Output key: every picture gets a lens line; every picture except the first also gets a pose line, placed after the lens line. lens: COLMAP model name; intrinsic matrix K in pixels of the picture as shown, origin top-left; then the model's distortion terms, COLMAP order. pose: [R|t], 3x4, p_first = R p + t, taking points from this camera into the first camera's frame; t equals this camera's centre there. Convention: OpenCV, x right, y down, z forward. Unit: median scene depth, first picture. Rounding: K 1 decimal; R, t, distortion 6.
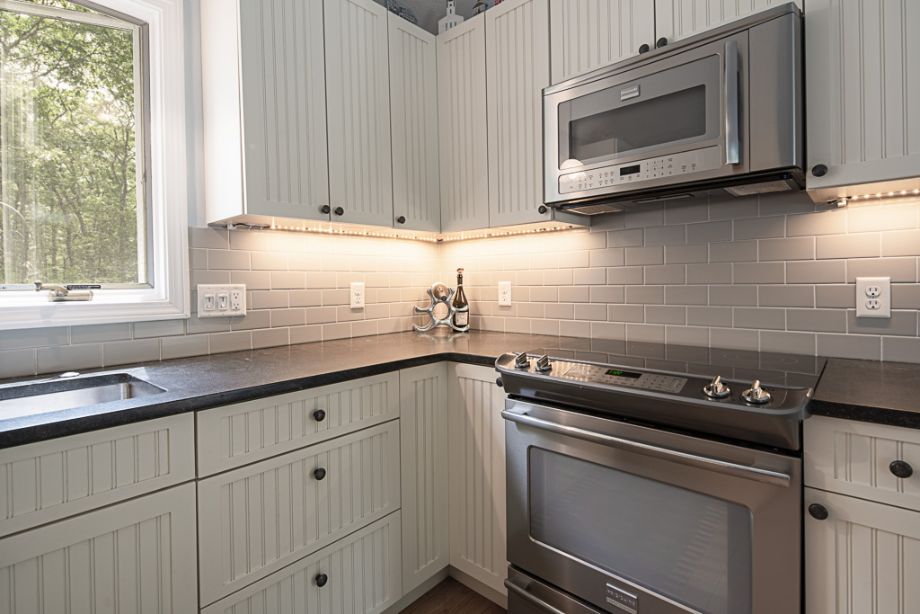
lens RADIAL K [[452.9, 0, 478.2], [0, 452.9, 285.0], [0, 0, 1]] dist [0.009200, -0.002515]
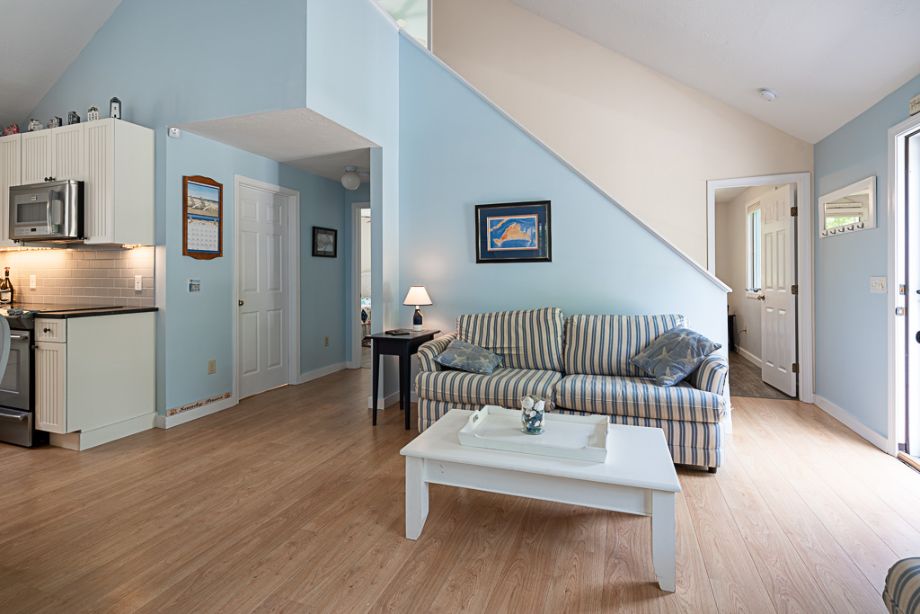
lens RADIAL K [[452.9, 0, 457.5], [0, 452.9, 271.9], [0, 0, 1]] dist [0.009200, -0.002515]
pose [[0.936065, 0.015969, 0.351465, 1.319536], [-0.011374, 0.999821, -0.015135, -0.016392], [-0.351644, 0.010170, 0.936079, -1.699943]]
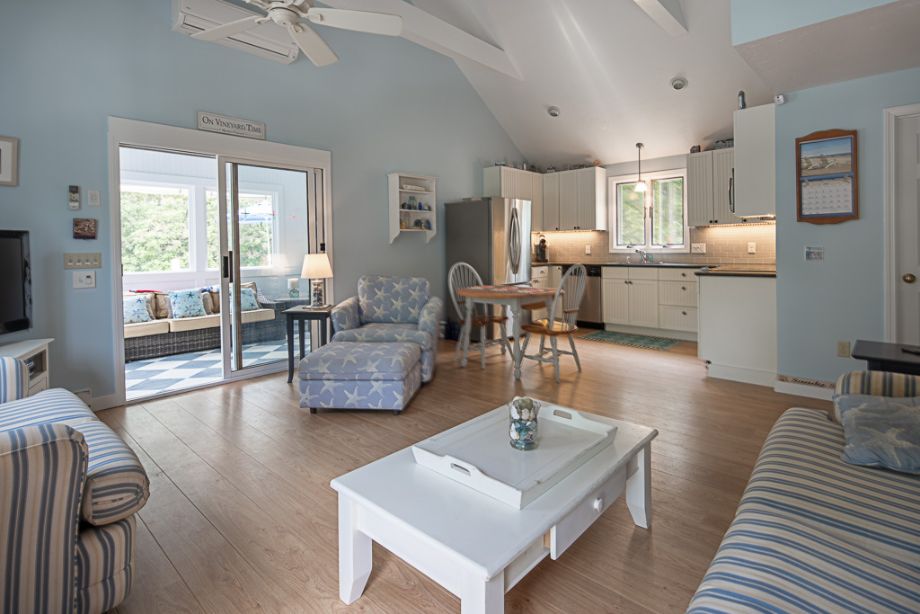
lens RADIAL K [[452.9, 0, 472.2], [0, 452.9, 250.8], [0, 0, 1]] dist [0.009200, -0.002515]
pose [[-0.008662, 0.020903, -0.999744, 2.913633], [0.011016, 0.999723, 0.020807, -0.039262], [0.999902, -0.010833, -0.008890, -0.710298]]
